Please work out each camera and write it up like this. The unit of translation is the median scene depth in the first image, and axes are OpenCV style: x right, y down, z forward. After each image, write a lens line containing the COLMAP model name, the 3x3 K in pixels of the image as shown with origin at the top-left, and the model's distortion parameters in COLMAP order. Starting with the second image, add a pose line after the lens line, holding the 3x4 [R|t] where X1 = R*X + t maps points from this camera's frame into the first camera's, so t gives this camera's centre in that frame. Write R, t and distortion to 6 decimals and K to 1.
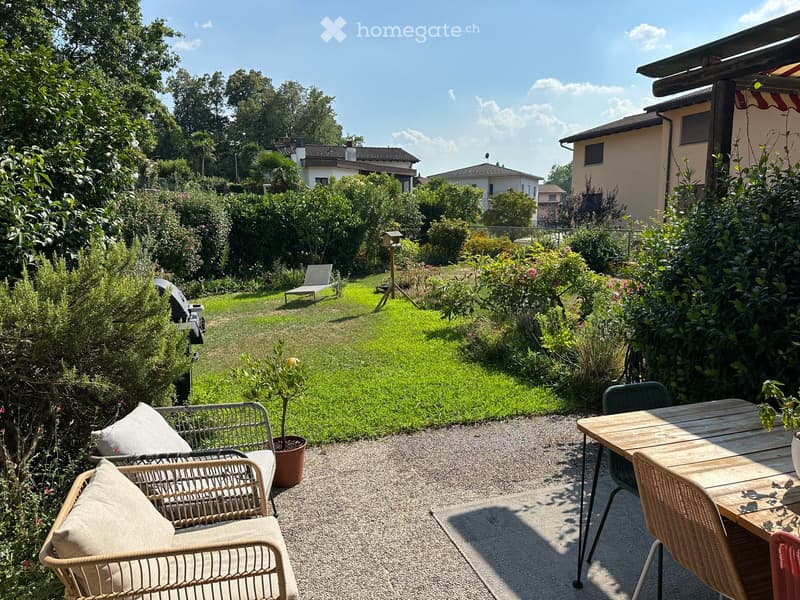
lens RADIAL K [[554.7, 0, 399.0], [0, 554.7, 301.1], [0, 0, 1]] dist [0.008423, -0.000340]
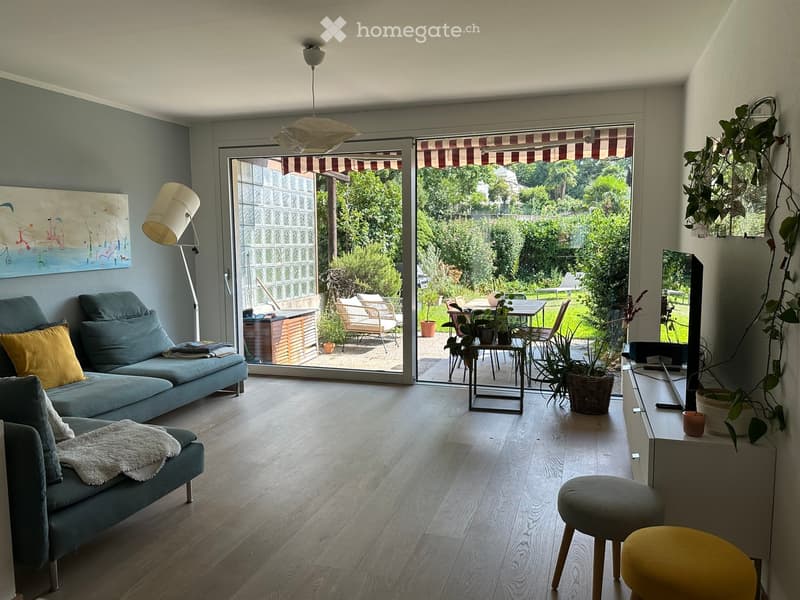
lens RADIAL K [[590.4, 0, 397.1], [0, 590.4, 295.0], [0, 0, 1]] dist [-0.038148, -0.014316]
pose [[0.797718, 0.054058, -0.600603, 0.314434], [-0.086907, 0.995882, -0.025794, 0.052152], [0.596736, 0.072773, 0.799131, -0.305606]]
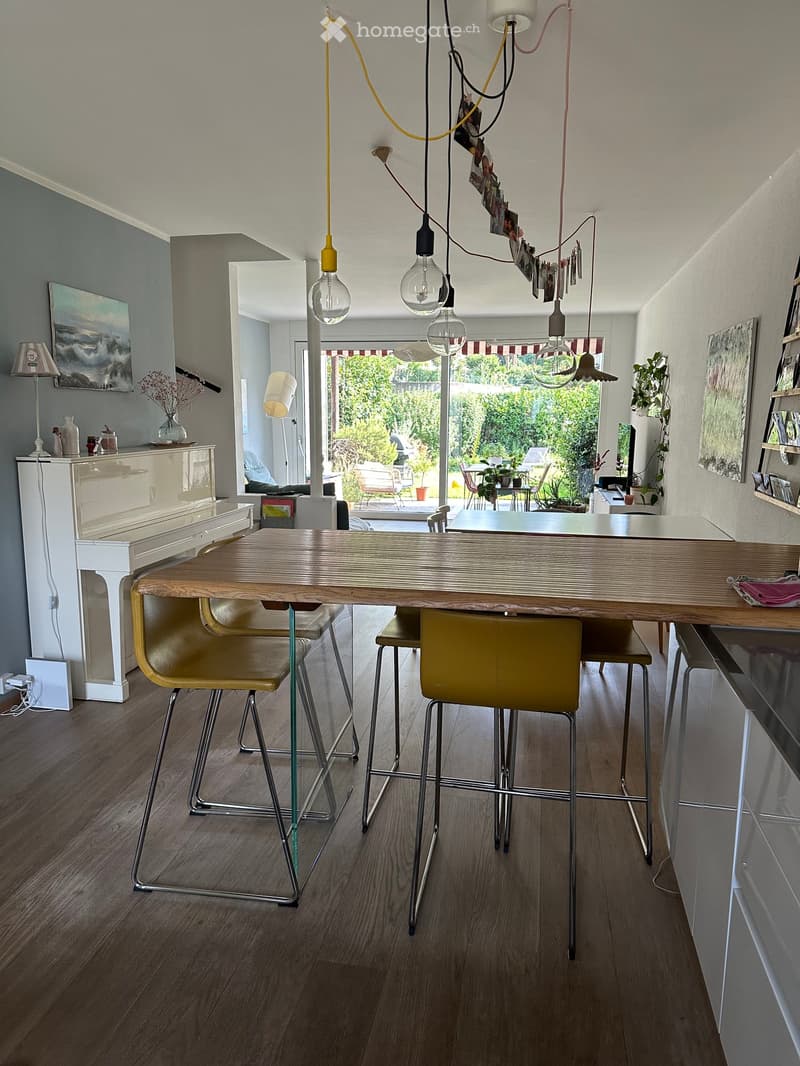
lens RADIAL K [[739.1, 0, 402.1], [0, 739.1, 539.3], [0, 0, 1]] dist [0.008423, -0.000340]
pose [[0.870291, 0.093440, -0.483593, 0.384551], [-0.084100, 0.995613, 0.041023, 0.091694], [0.485304, 0.004968, 0.874331, -0.586245]]
